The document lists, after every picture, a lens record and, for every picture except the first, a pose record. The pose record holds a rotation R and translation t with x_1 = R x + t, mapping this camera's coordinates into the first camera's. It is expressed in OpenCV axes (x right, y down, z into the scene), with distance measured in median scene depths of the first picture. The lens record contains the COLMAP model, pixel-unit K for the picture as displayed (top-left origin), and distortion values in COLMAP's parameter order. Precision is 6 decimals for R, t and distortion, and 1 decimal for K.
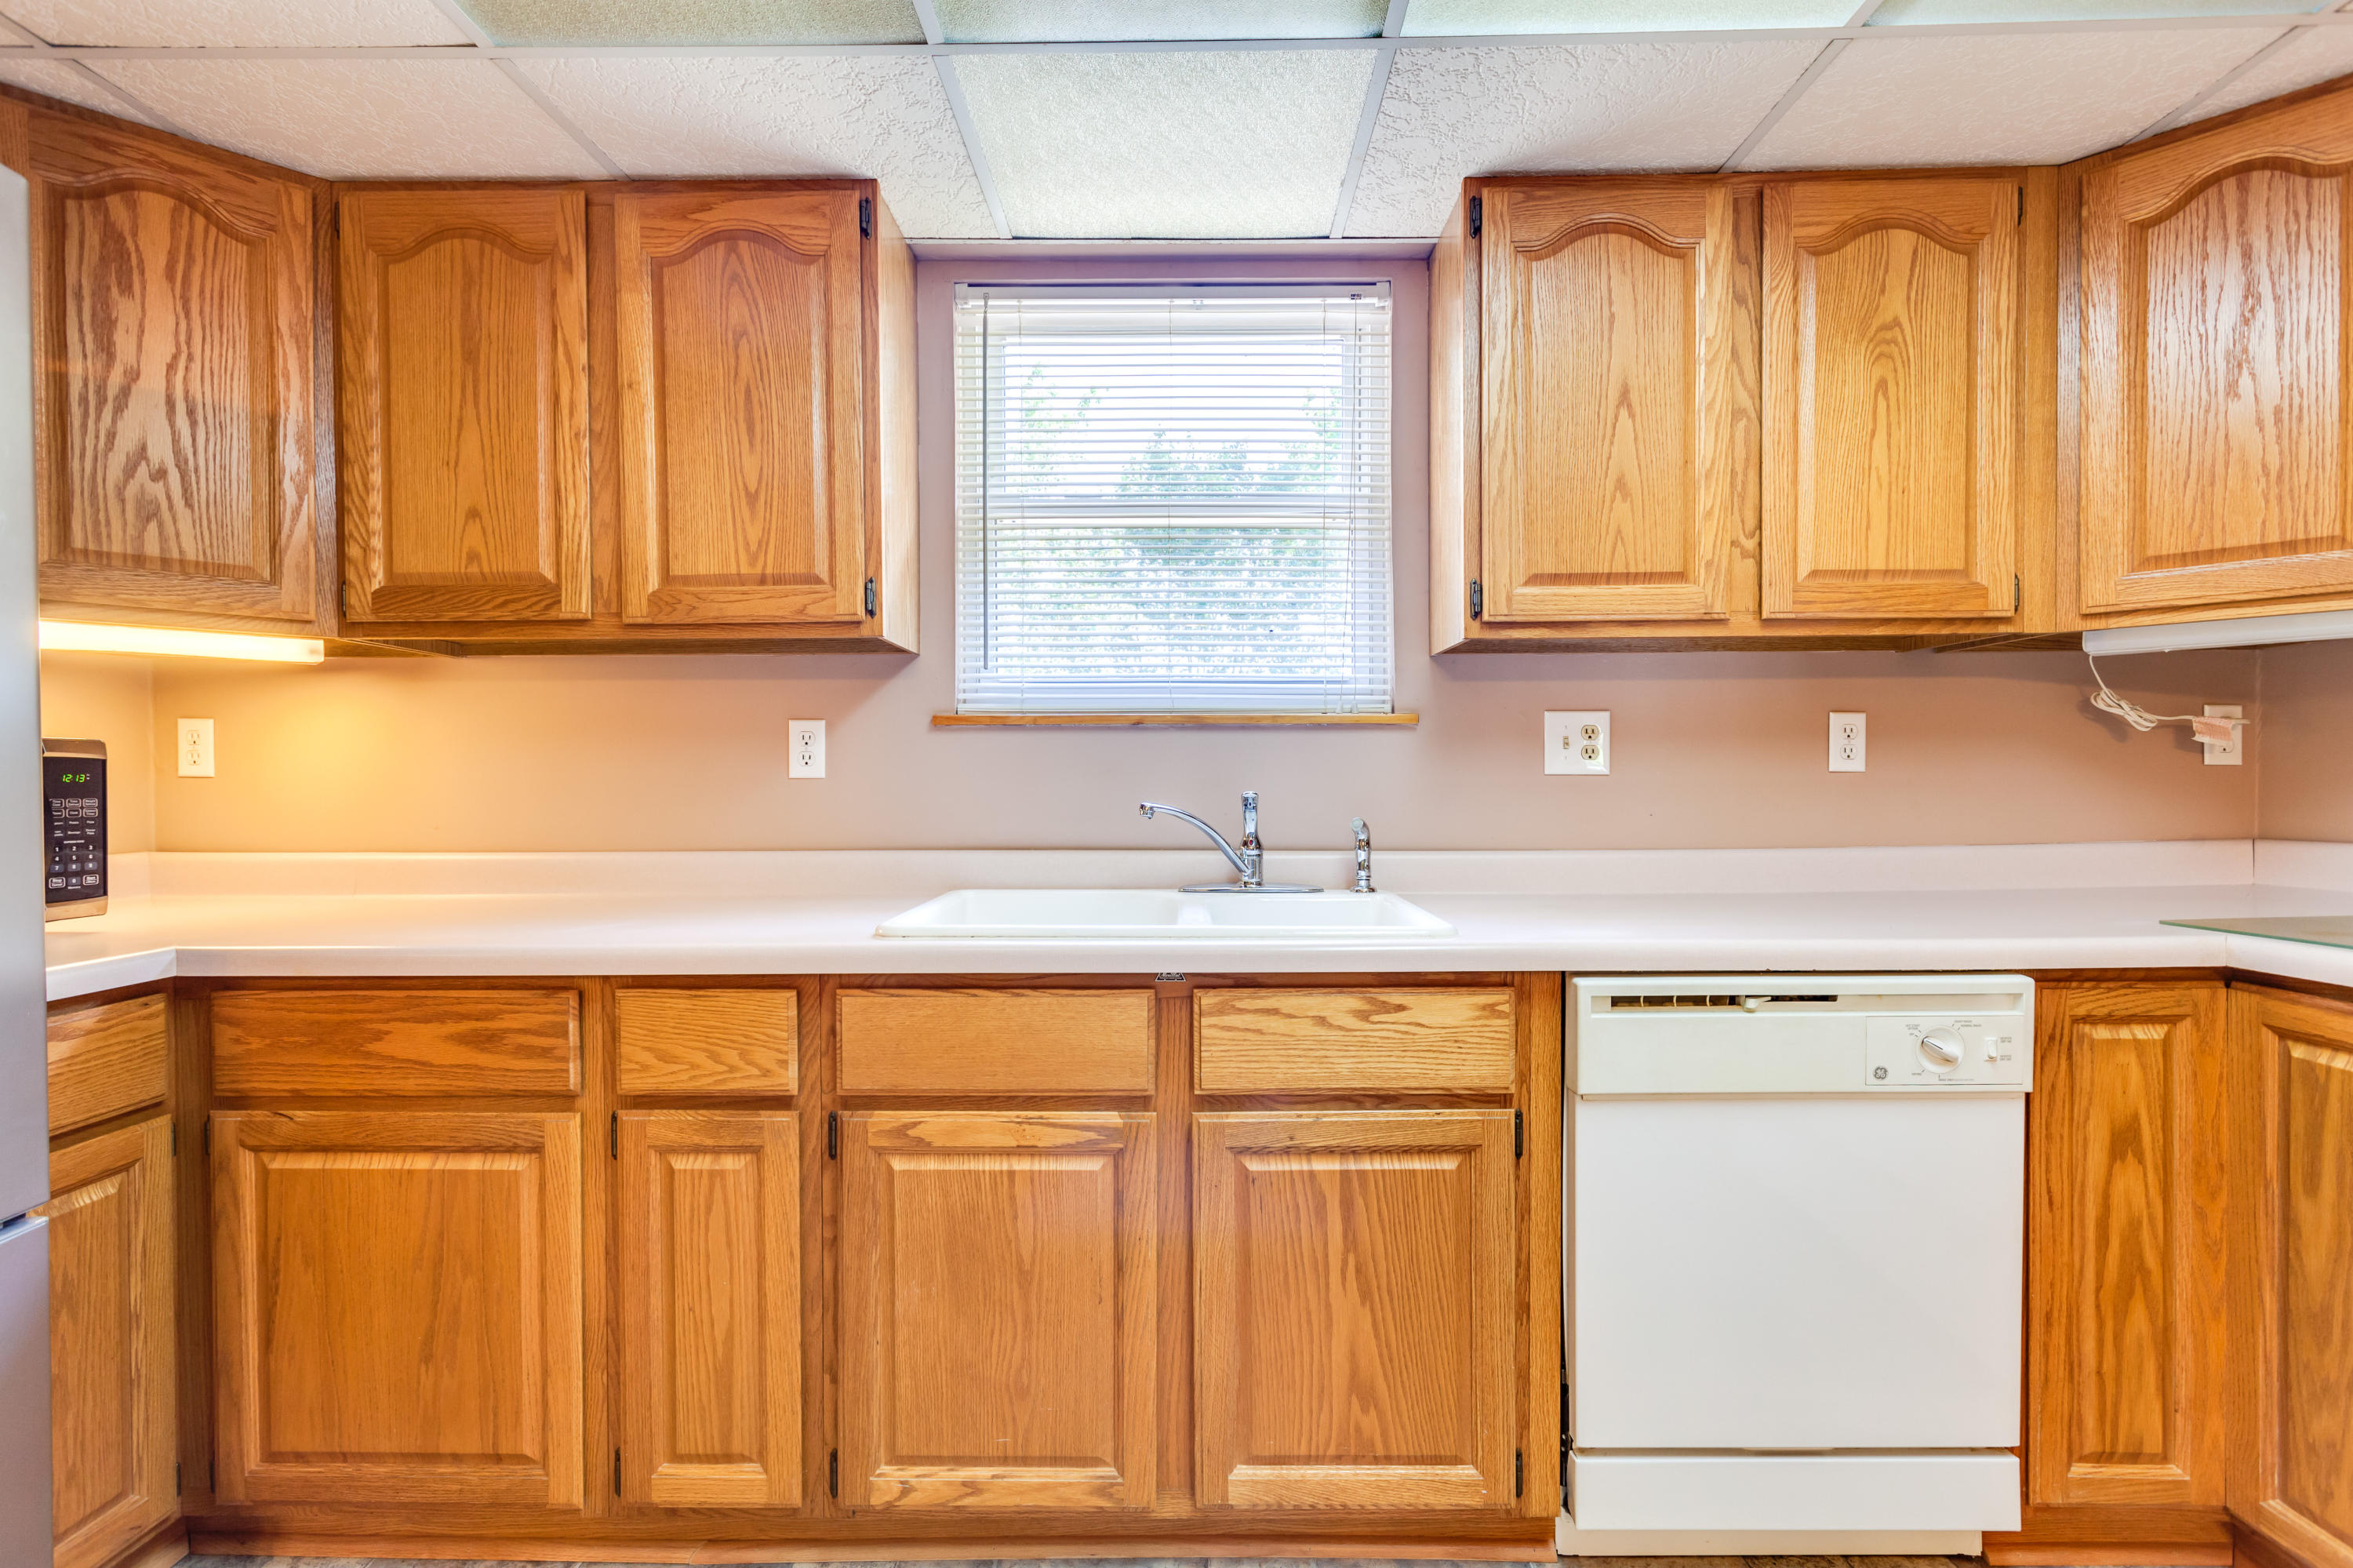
lens RADIAL K [[1114.7, 0, 1174.5], [0, 1114.7, 789.7], [0, 0, 1]] dist [0.003295, 0.000913]
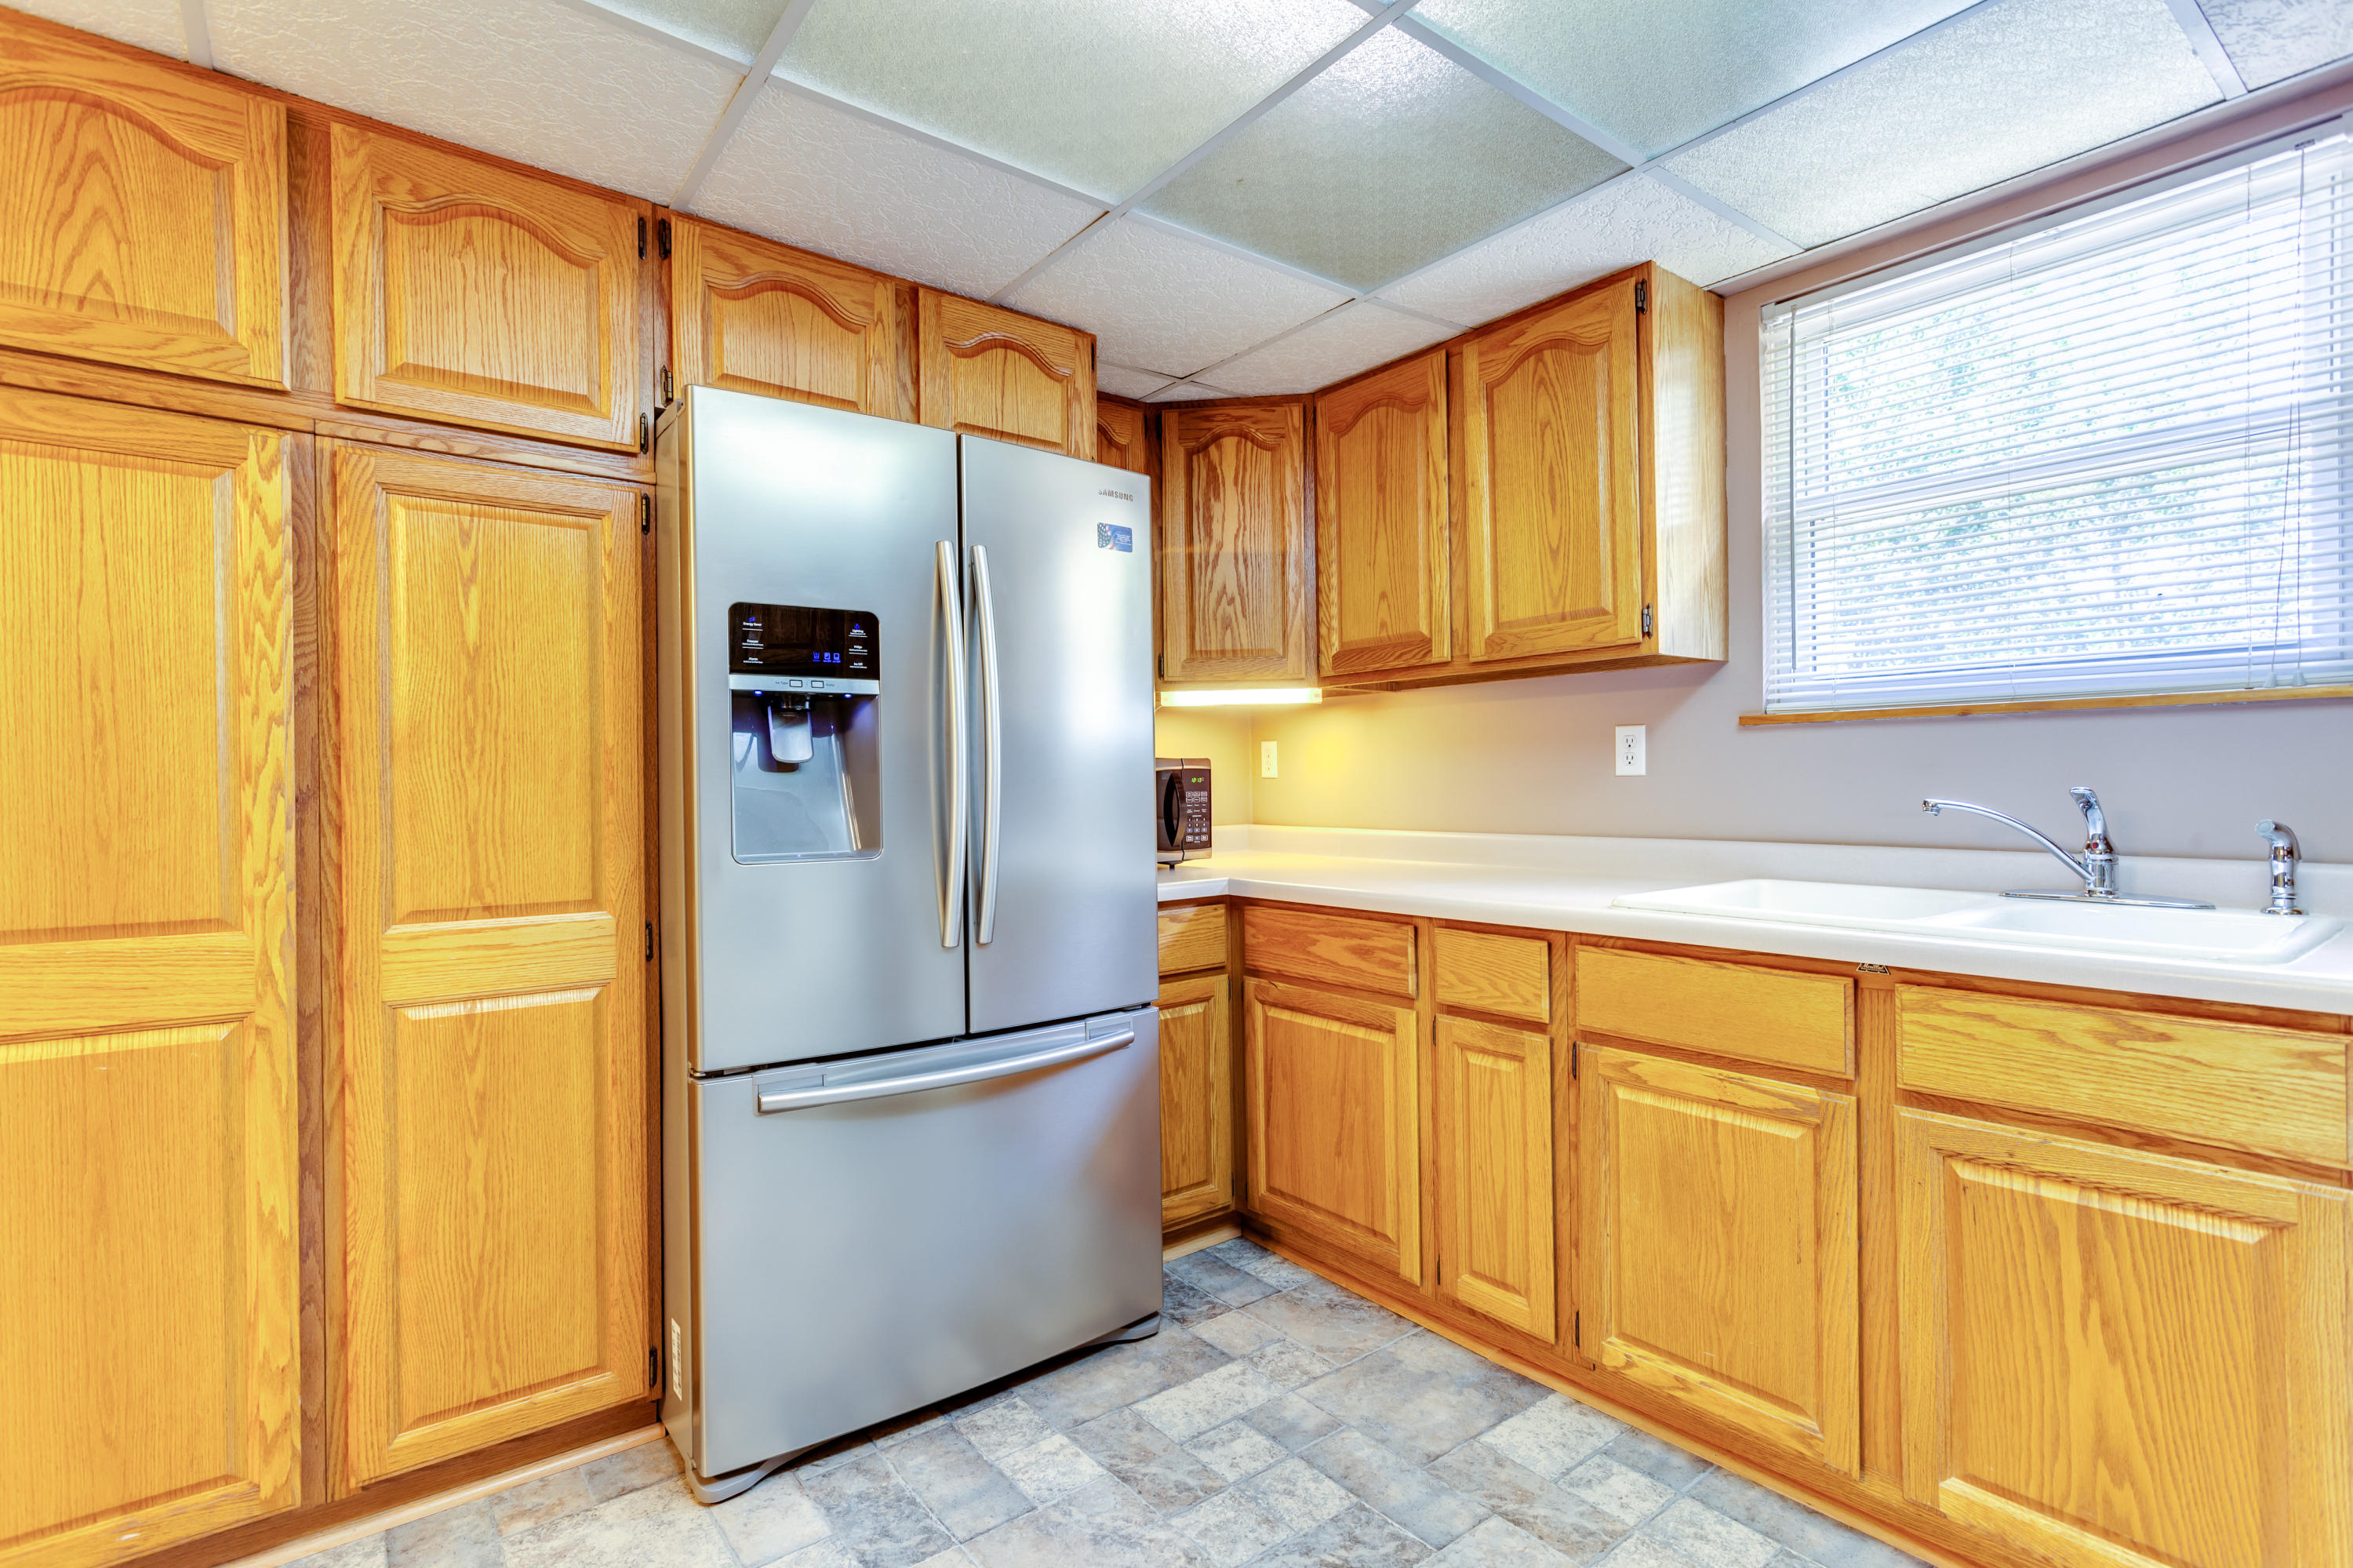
lens RADIAL K [[1114.7, 0, 1169.9], [0, 1114.7, 789.6], [0, 0, 1]] dist [0.003295, 0.000913]
pose [[0.622879, 0.000593, -0.782318, 0.388700], [0.004259, 0.999982, 0.004148, -0.003338], [0.782306, -0.005915, 0.622866, -0.139830]]
